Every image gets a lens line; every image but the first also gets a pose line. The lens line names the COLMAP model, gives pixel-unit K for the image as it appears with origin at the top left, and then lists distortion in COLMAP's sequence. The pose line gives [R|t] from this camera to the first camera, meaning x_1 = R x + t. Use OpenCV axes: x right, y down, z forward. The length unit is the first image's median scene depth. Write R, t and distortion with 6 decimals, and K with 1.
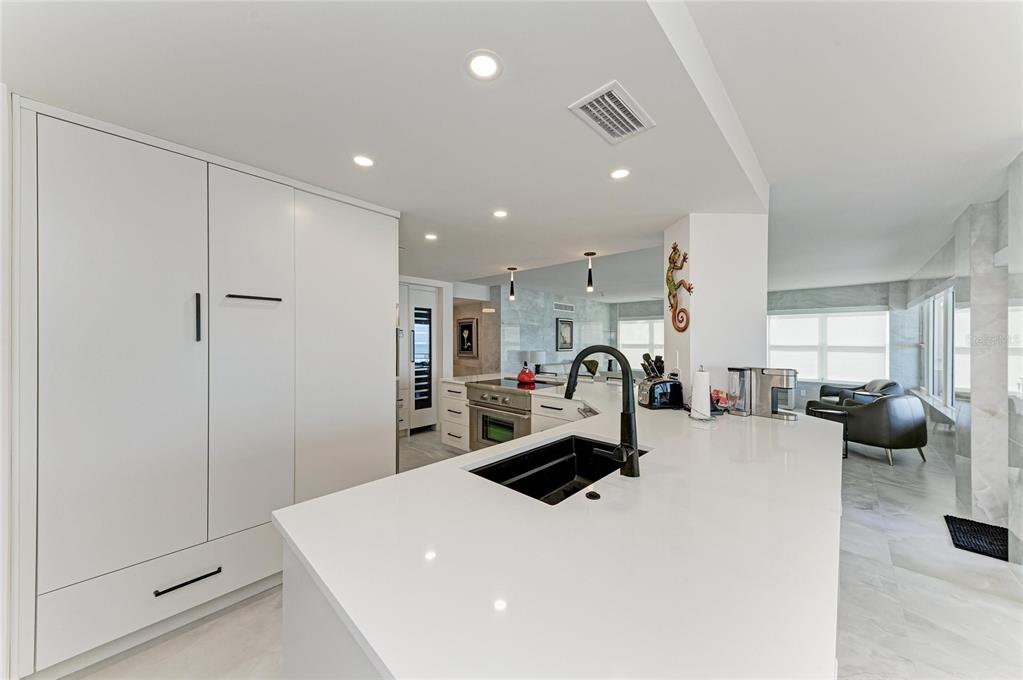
lens RADIAL K [[350.0, 0, 510.5], [0, 350.0, 338.1], [0, 0, 1]] dist [0.011248, -0.001042]
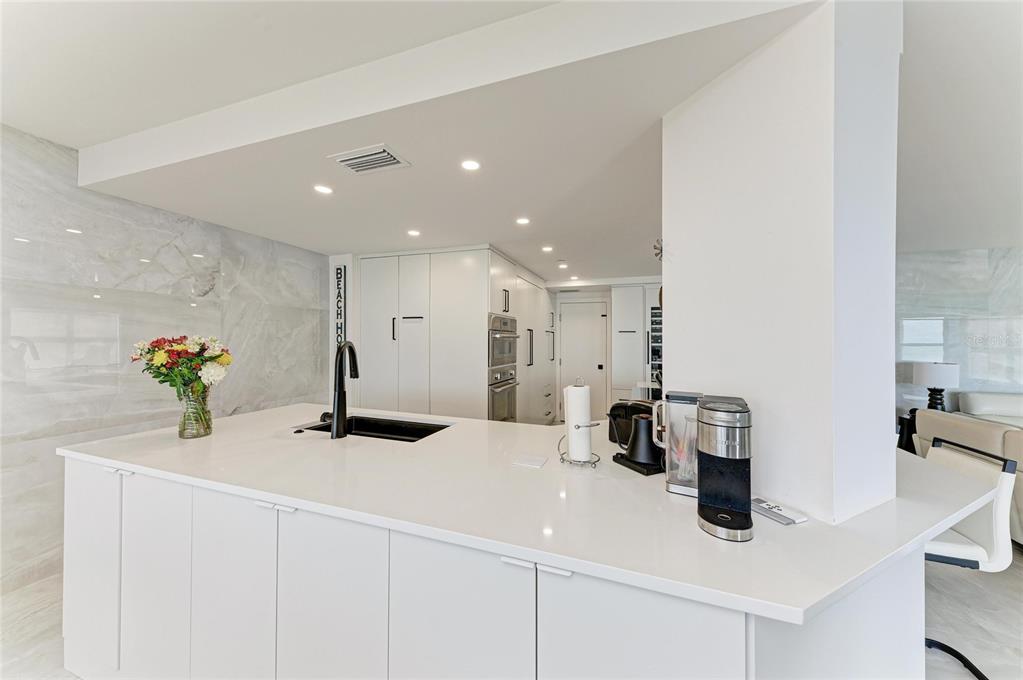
lens RADIAL K [[350.0, 0, 513.1], [0, 350.0, 334.6], [0, 0, 1]] dist [0.011248, -0.001042]
pose [[0.398031, -0.015634, -0.917239, 0.324248], [-0.001387, 0.999843, -0.017643, 0.003670], [0.917371, 0.008295, 0.397947, 0.191517]]
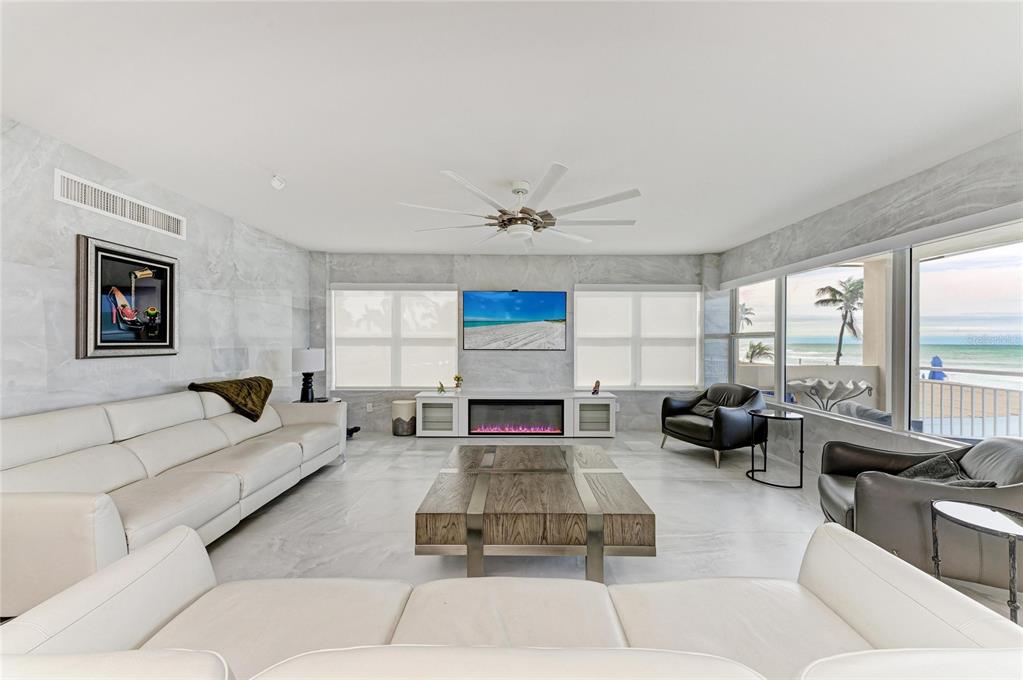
lens RADIAL K [[362.1, 0, 514.1], [0, 362.1, 342.4], [0, 0, 1]] dist [0.011221, -0.001953]
pose [[0.718162, -0.005434, 0.695854, 0.203497], [-0.004433, 0.999913, 0.012384, 0.023347], [-0.695862, -0.011978, 0.718076, 0.651906]]
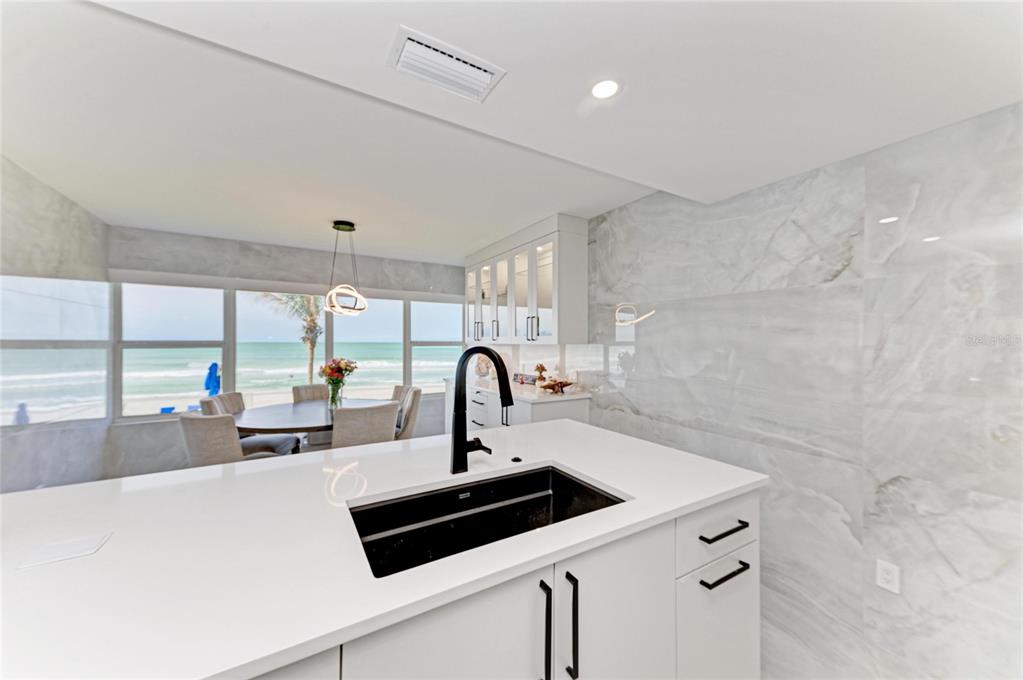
lens RADIAL K [[373.1, 0, 511.4], [0, 373.1, 345.4], [0, 0, 1]] dist [0.024198, -0.000767]
pose [[-0.963989, -0.010989, 0.265713, -0.017191], [-0.010802, 0.999939, 0.002164, 0.003151], [-0.265721, -0.000784, -0.964050, 0.353277]]
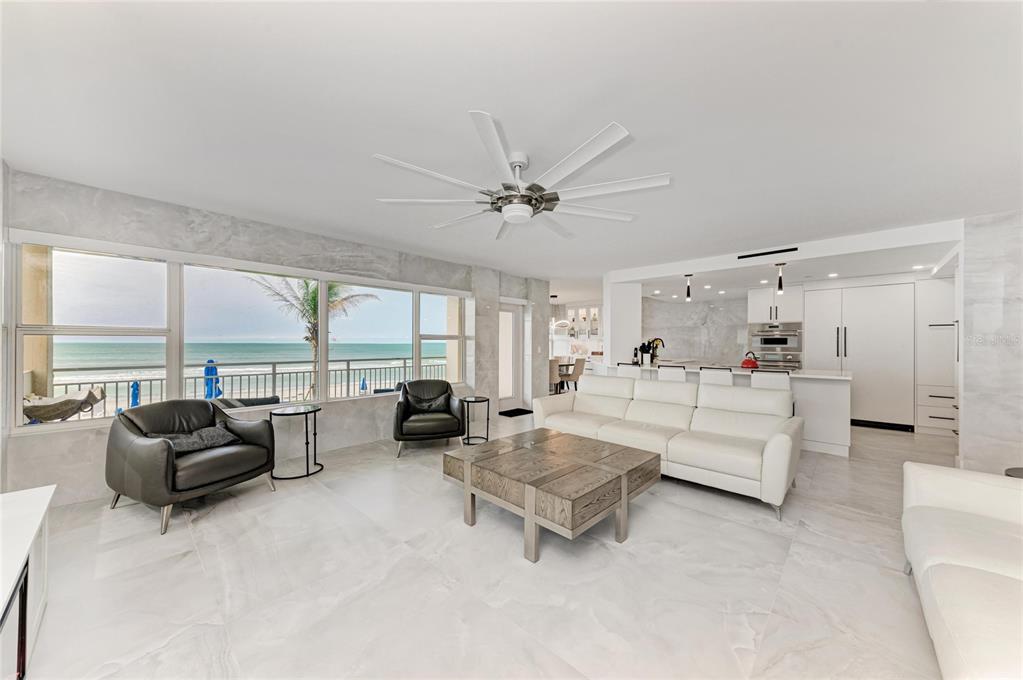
lens RADIAL K [[362.1, 0, 511.5], [0, 362.1, 342.7], [0, 0, 1]] dist [0.011221, -0.001953]
pose [[-0.999957, -0.008333, -0.004178, 0.485053], [-0.008295, 0.999924, -0.009139, 0.030121], [0.004254, -0.009104, -0.999950, 1.254319]]
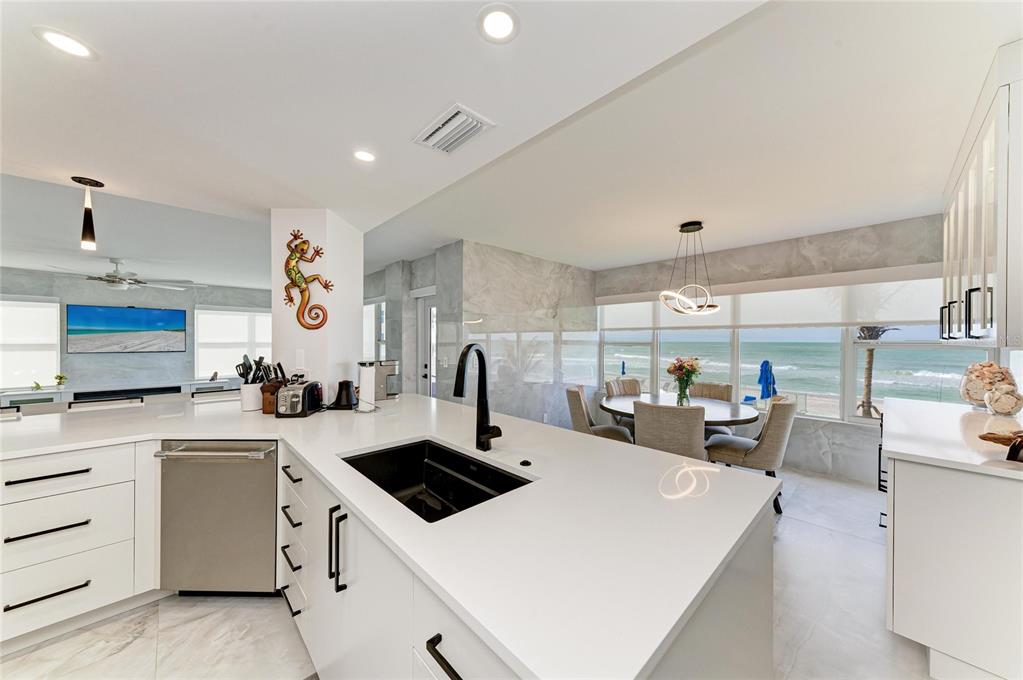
lens RADIAL K [[350.0, 0, 511.4], [0, 350.0, 342.0], [0, 0, 1]] dist [0.011248, -0.001042]
pose [[0.050834, -0.010288, 0.998654, -0.152756], [-0.010421, 0.999887, 0.010832, 0.000351], [-0.998653, -0.010958, 0.050721, 0.149519]]
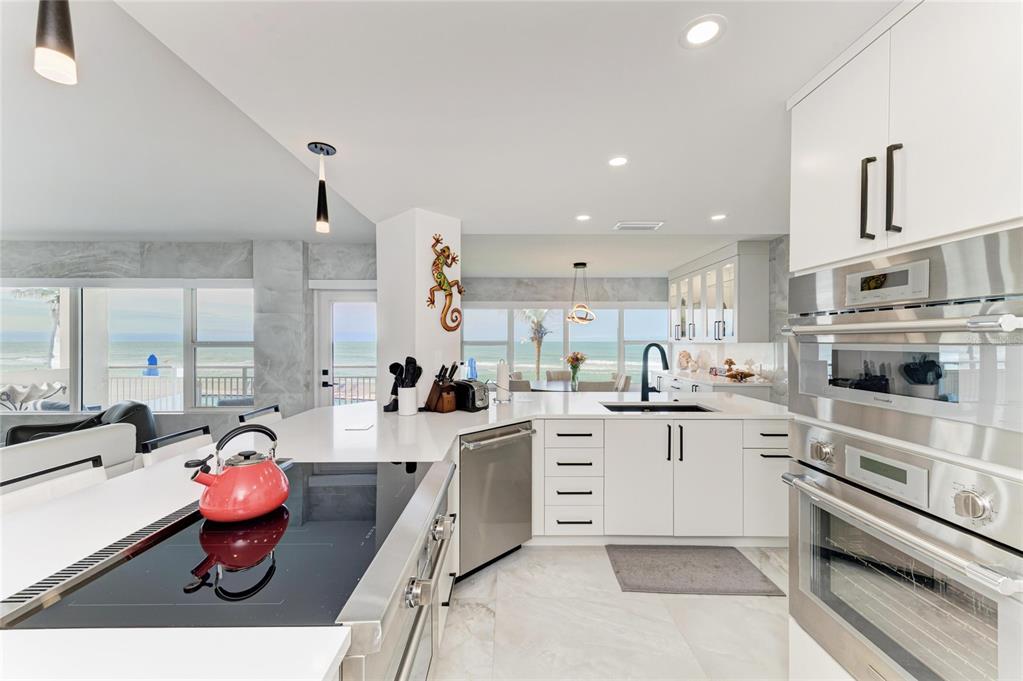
lens RADIAL K [[402.0, 0, 513.4], [0, 402.0, 342.8], [0, 0, 1]] dist [0.010508, -0.000176]
pose [[-0.694803, -0.009561, 0.719137, -0.161948], [-0.009759, 0.999945, 0.003865, 0.003317], [-0.719134, -0.004332, -0.694858, 0.593873]]
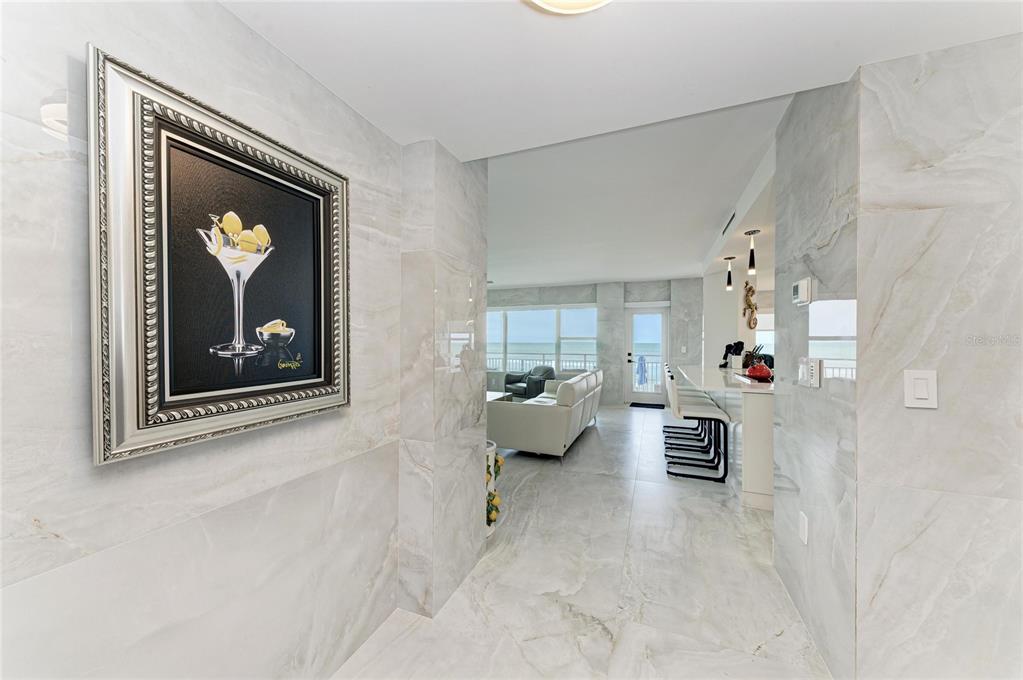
lens RADIAL K [[362.1, 0, 510.6], [0, 362.1, 343.2], [0, 0, 1]] dist [0.011221, -0.001953]
pose [[-0.369865, -0.009624, 0.929036, -0.318662], [-0.011873, 0.999914, 0.005631, 0.023302], [-0.929010, -0.008948, -0.369947, 1.067340]]
